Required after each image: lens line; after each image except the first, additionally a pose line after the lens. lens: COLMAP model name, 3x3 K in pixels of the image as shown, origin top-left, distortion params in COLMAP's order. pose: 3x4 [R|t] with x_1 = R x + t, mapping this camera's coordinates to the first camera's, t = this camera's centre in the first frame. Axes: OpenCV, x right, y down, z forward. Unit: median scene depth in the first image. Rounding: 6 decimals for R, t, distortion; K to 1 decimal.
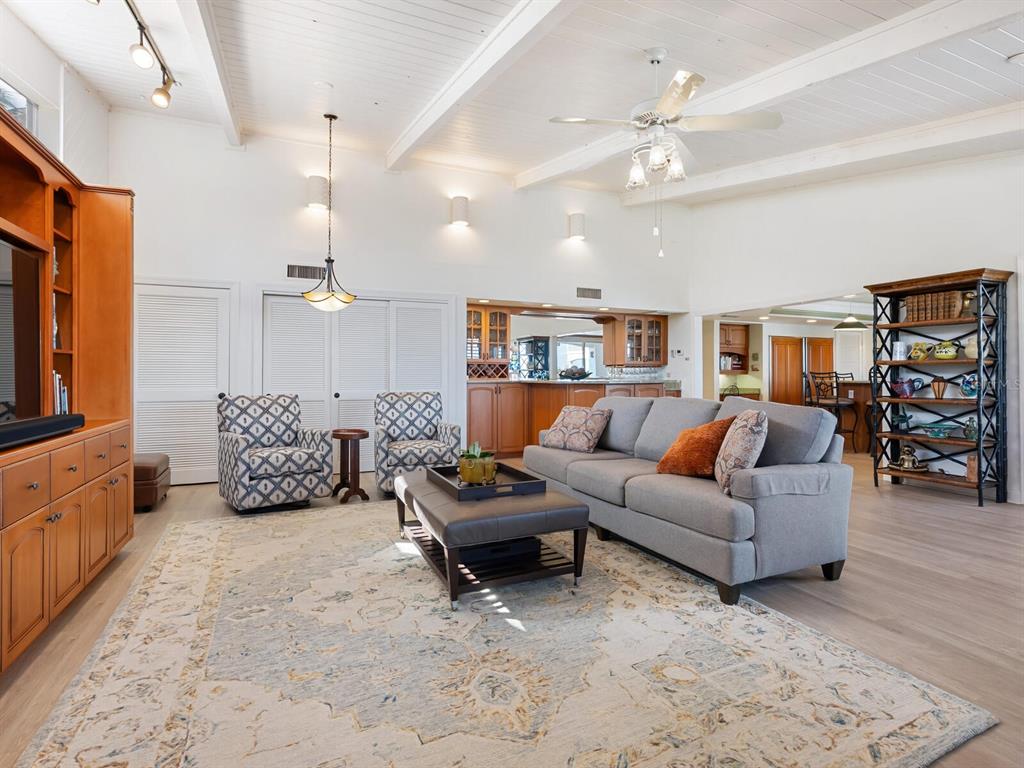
lens RADIAL K [[517.3, 0, 512.0], [0, 517.3, 384.0], [0, 0, 1]] dist [0.001347, 0.000846]
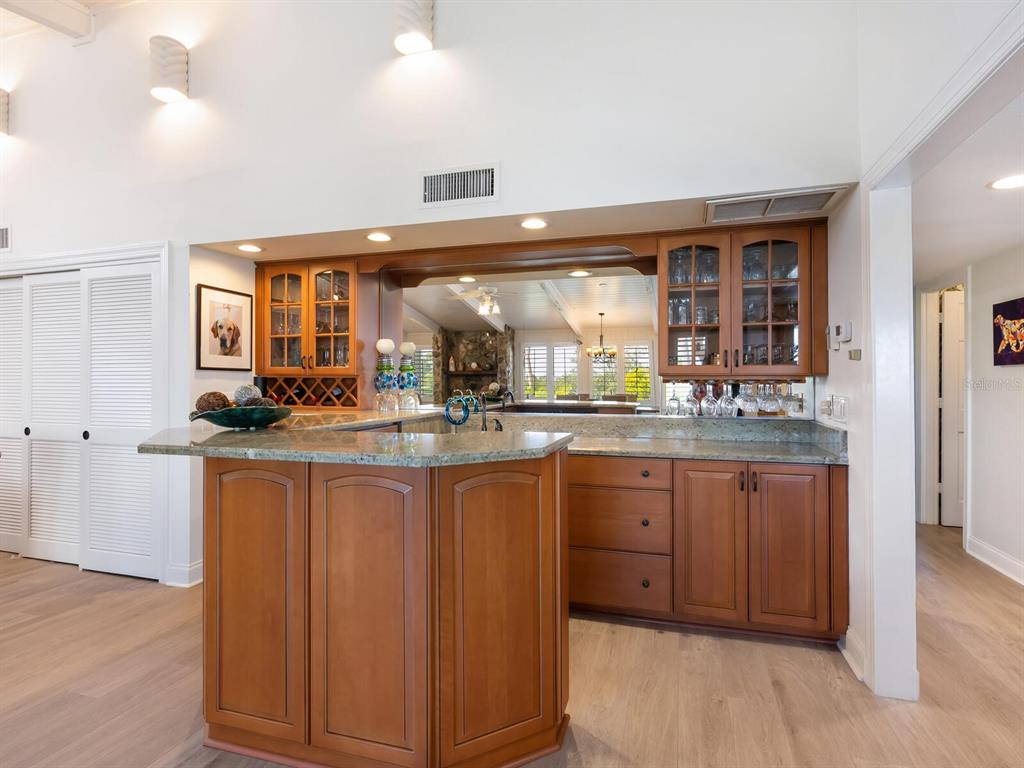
lens RADIAL K [[517.3, 0, 512.0], [0, 517.3, 384.0], [0, 0, 1]] dist [0.001347, 0.000846]
pose [[0.757191, 0.008024, -0.653145, 0.413770], [-0.011721, 0.999930, -0.001304, -0.032947], [0.653089, 0.008643, 0.757232, 0.731098]]
